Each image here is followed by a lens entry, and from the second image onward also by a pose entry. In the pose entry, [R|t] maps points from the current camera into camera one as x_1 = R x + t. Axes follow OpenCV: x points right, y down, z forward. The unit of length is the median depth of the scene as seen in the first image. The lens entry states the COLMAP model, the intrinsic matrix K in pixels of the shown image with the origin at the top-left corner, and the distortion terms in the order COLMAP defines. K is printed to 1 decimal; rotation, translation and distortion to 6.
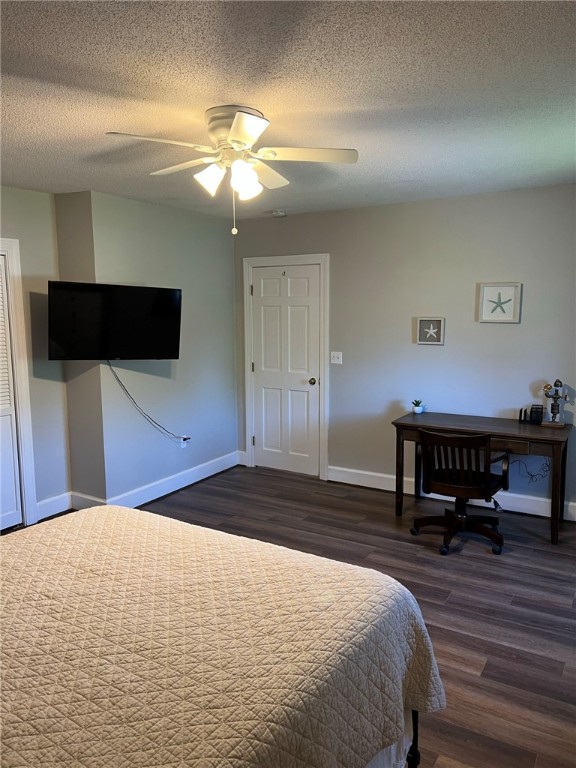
lens RADIAL K [[587.9, 0, 274.6], [0, 587.9, 392.2], [0, 0, 1]] dist [0.078250, -0.108914]
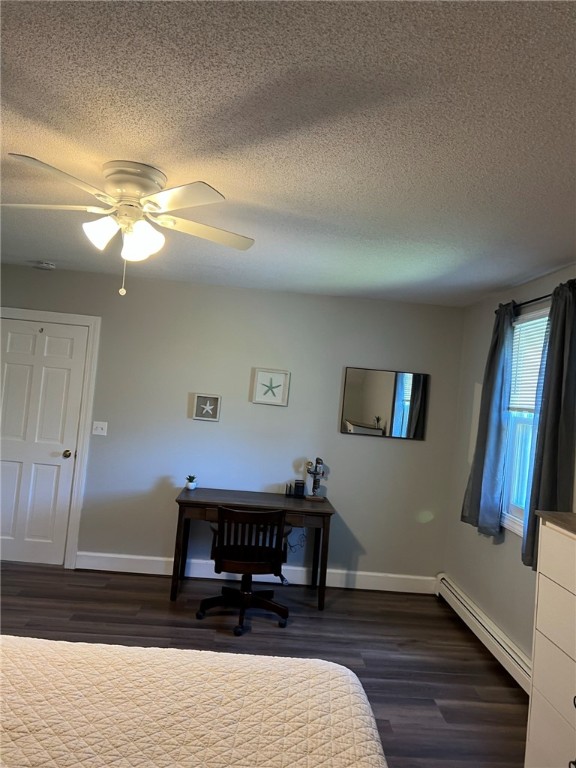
lens RADIAL K [[593.6, 0, 289.1], [0, 593.6, 376.2], [0, 0, 1]] dist [0.087510, -0.112300]
pose [[0.817936, 0.095109, 0.567394, -0.225546], [-0.014034, 0.989245, -0.145591, -0.009036], [-0.575139, 0.111121, 0.810474, 0.077528]]
